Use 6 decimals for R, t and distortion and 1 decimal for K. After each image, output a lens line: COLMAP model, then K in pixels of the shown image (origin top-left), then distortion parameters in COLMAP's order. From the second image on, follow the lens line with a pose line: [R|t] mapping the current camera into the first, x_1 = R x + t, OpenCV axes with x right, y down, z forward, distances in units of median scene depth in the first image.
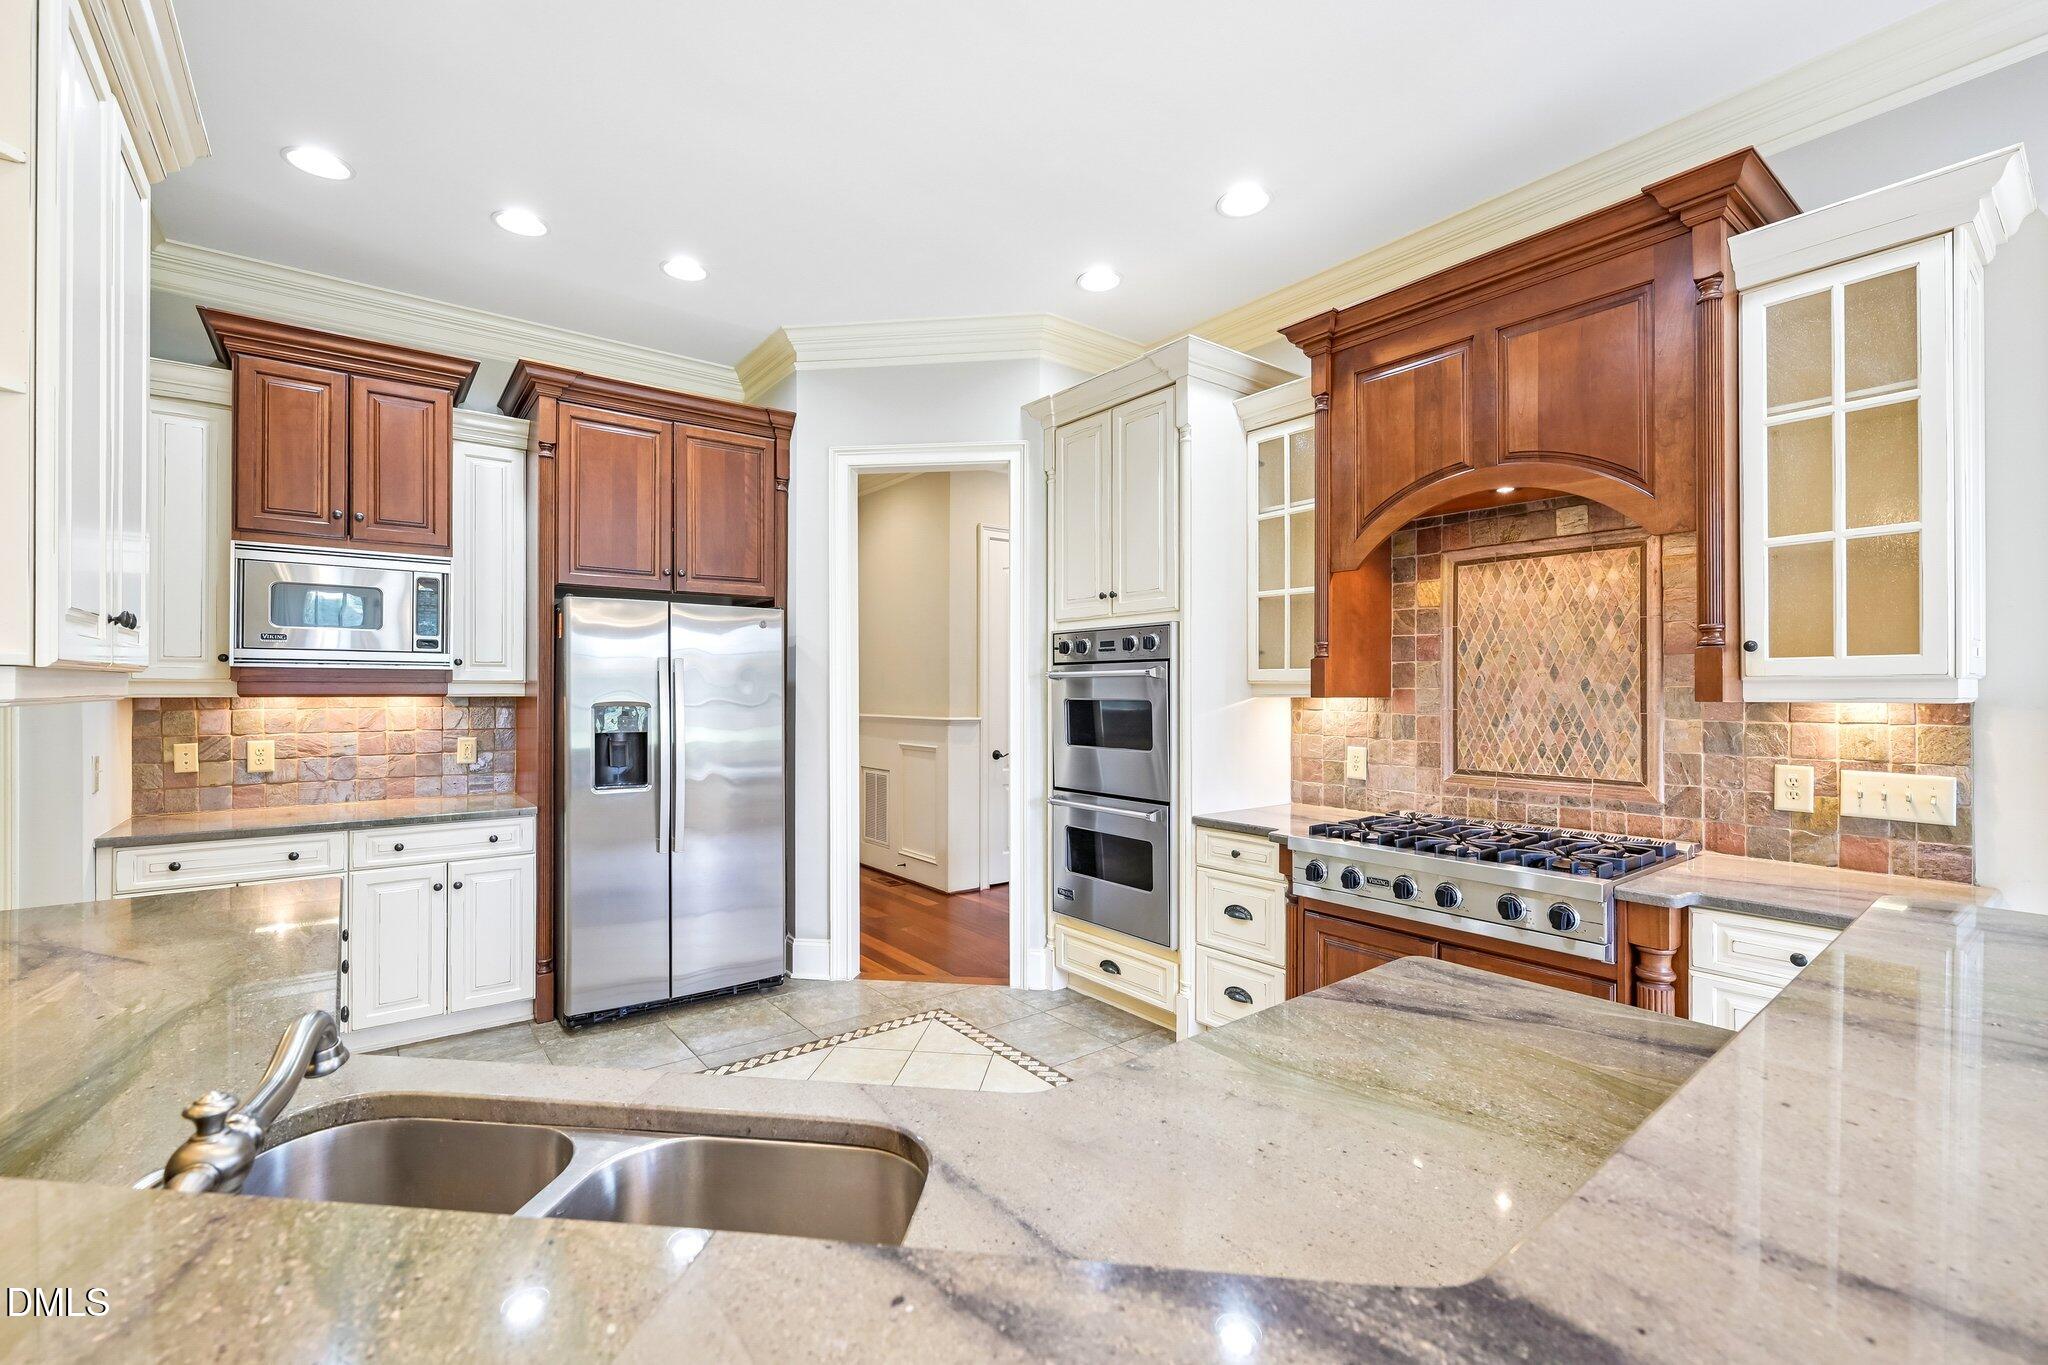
lens RADIAL K [[878.9, 0, 1022.2], [0, 878.9, 688.6], [0, 0, 1]] dist [-0.000246, -0.000059]
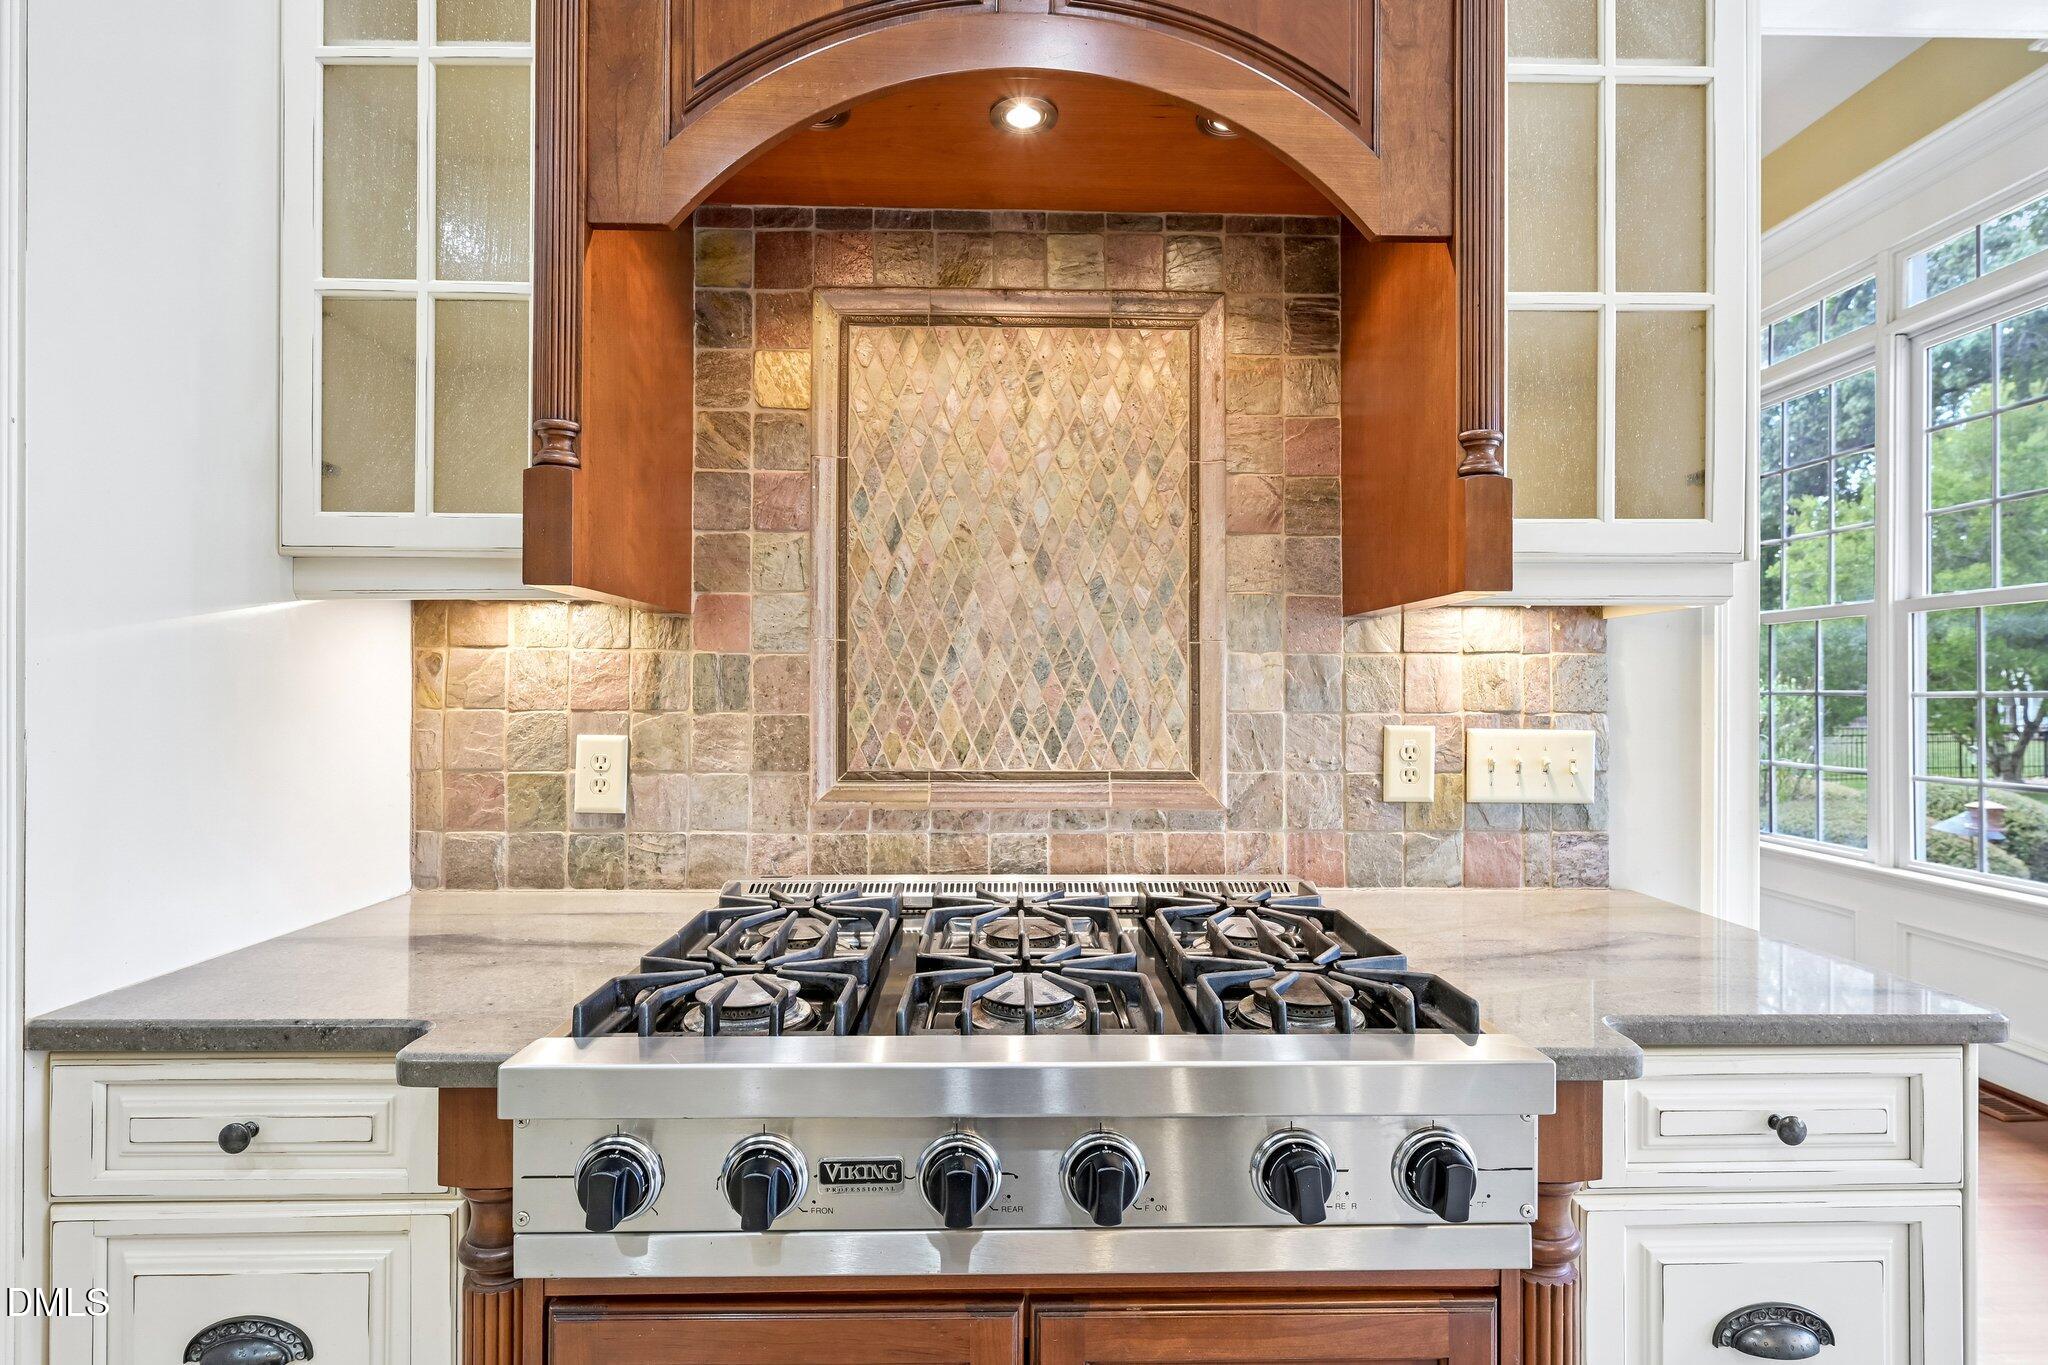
lens RADIAL K [[973.9, 0, 1024.4], [0, 973.9, 688.4], [0, 0, 1]] dist [-0.000627, 0.001151]
pose [[0.593224, 0.002275, 0.805035, 0.154436], [-0.003347, 0.999994, -0.000359, 0.051931], [-0.805031, -0.002482, 0.593228, 0.670607]]
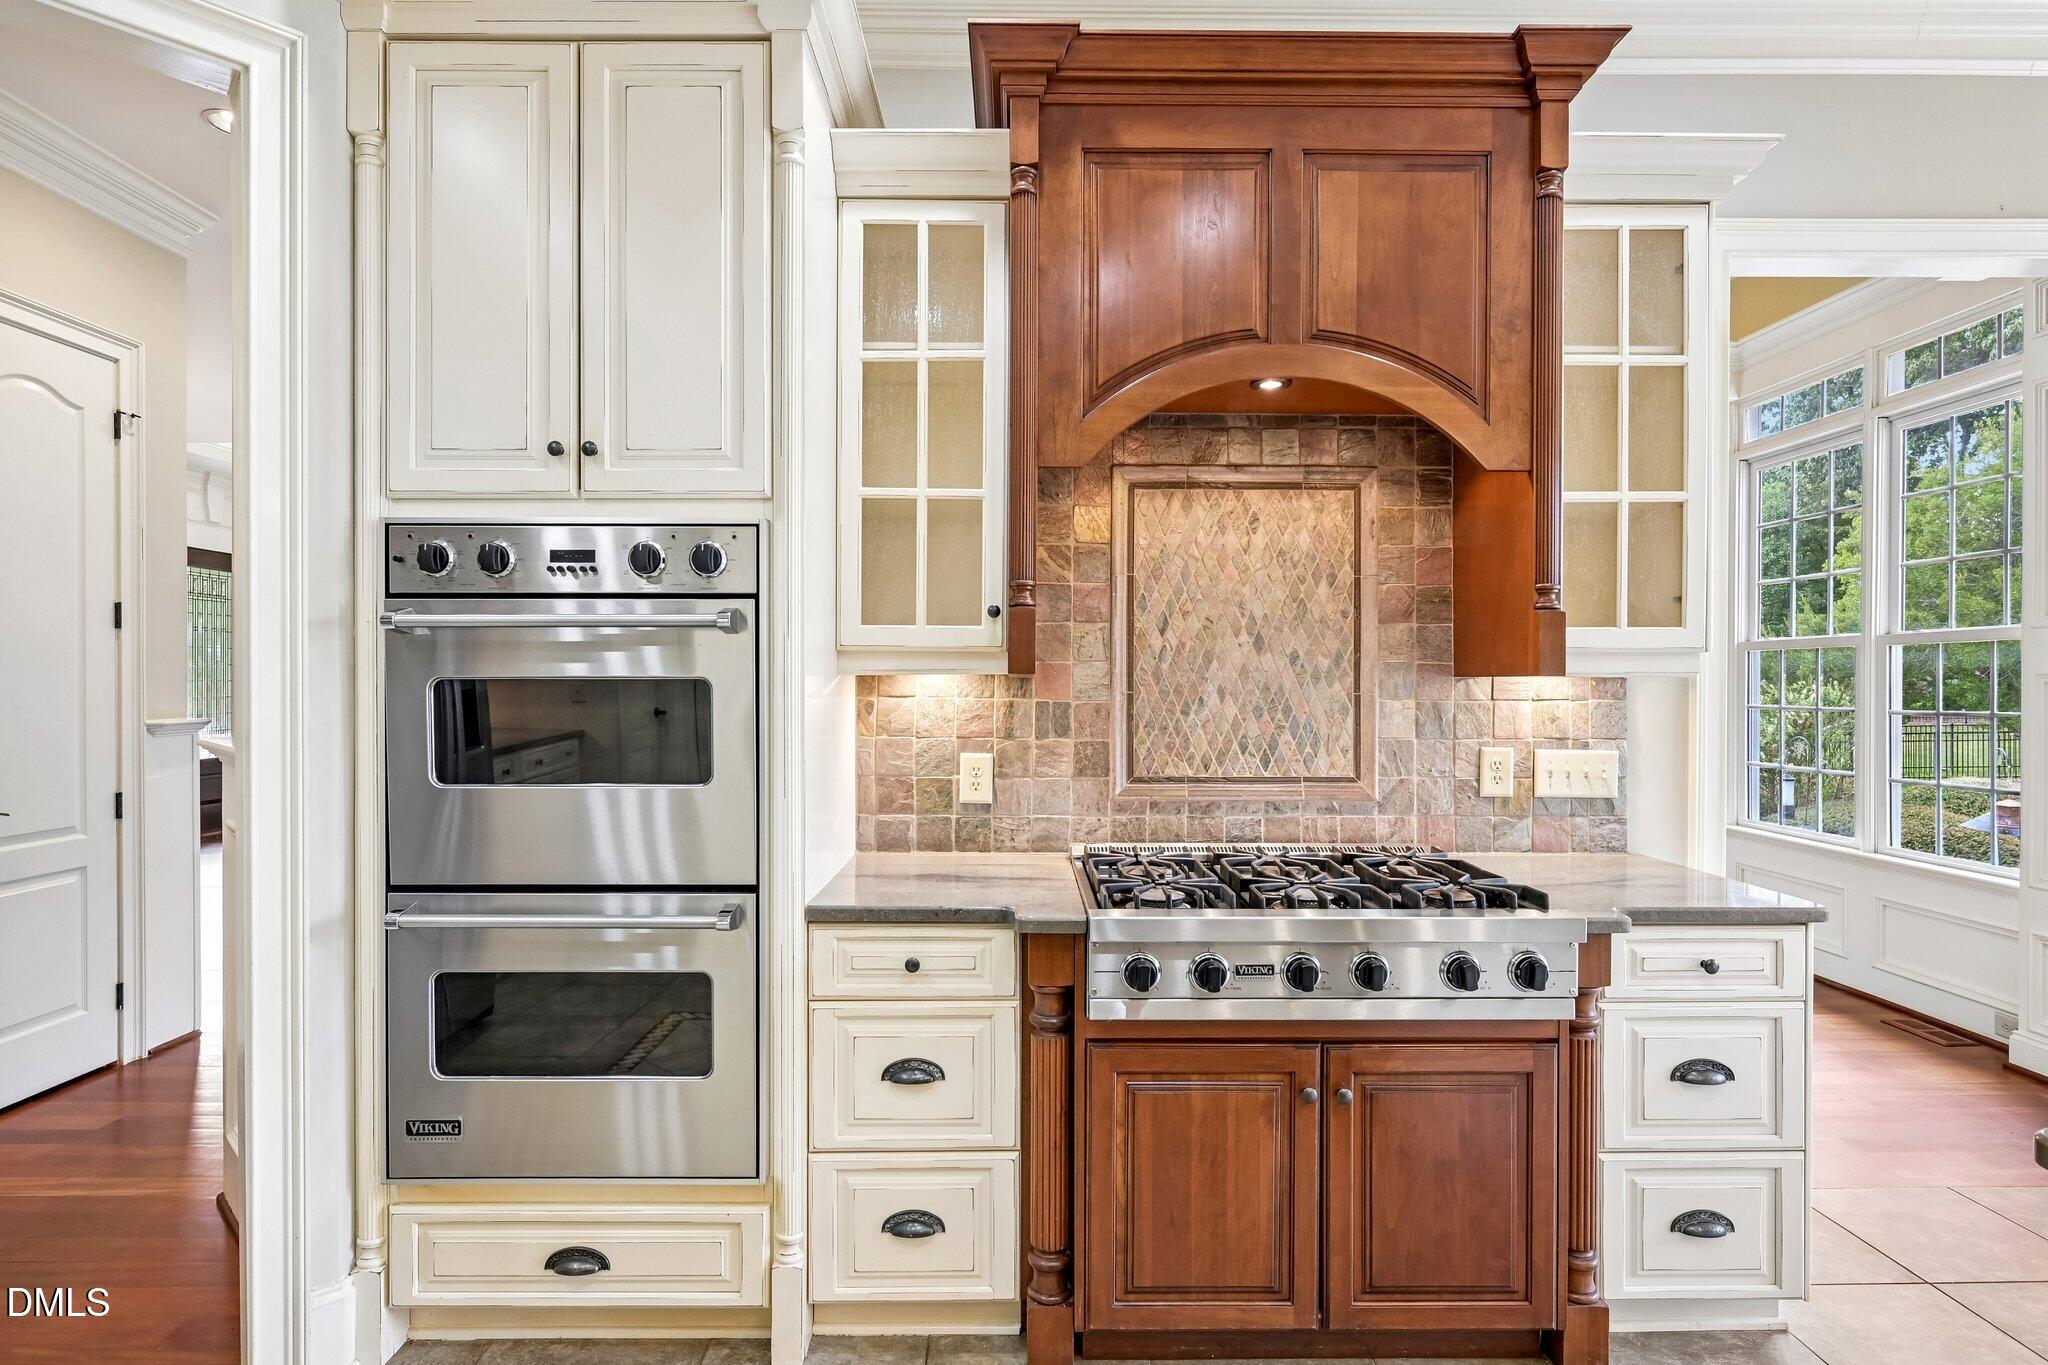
lens RADIAL K [[1035.9, 0, 1025.4], [0, 1035.9, 688.6], [0, 0, 1]] dist [-0.001010, 0.001039]
pose [[0.602282, -0.003464, 0.798276, -0.235387], [-0.003178, 0.999972, 0.006737, 0.016601], [-0.798277, -0.006594, 0.602254, 0.607729]]
